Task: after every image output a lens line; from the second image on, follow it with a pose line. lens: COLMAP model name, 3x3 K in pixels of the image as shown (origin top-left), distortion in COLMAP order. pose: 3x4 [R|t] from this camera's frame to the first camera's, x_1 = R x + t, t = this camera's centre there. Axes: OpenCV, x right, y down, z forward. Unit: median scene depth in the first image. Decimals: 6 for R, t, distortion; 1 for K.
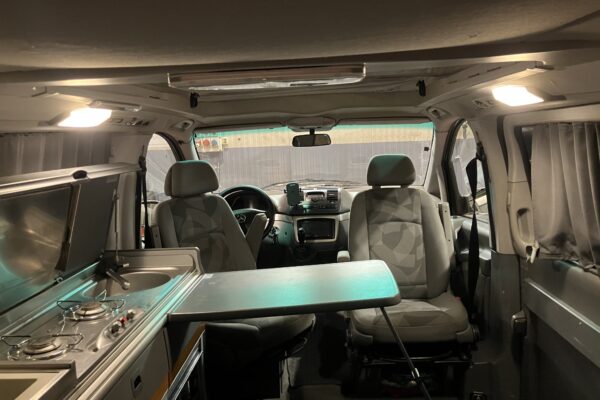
lens RADIAL K [[482.5, 0, 300.0], [0, 482.5, 200.0], [0, 0, 1]] dist [-0.003056, -0.009666]
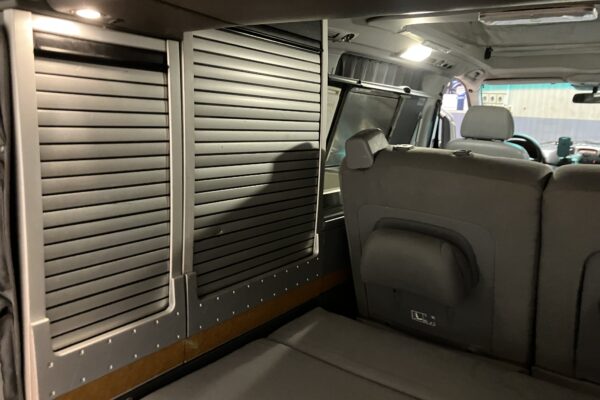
lens RADIAL K [[496.5, 0, 327.8], [0, 496.5, 199.1], [0, 0, 1]] dist [-0.001357, 0.115067]
pose [[0.871138, 0.169509, -0.460853, 0.075962], [-0.153251, 0.985502, 0.072798, 0.128854], [0.466512, 0.007209, 0.884486, -0.327044]]
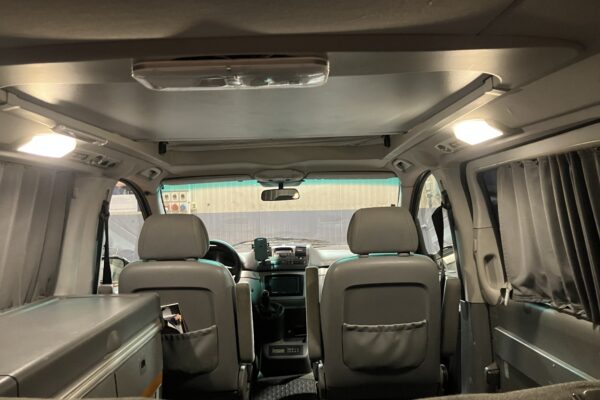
lens RADIAL K [[480.6, 0, 297.7], [0, 480.6, 198.8], [0, 0, 1]] dist [0.003700, -0.035056]
pose [[0.998305, 0.013737, 0.056558, 0.004941], [-0.004547, 0.987186, -0.159508, 0.051751], [-0.058024, 0.158981, 0.985575, 0.015240]]
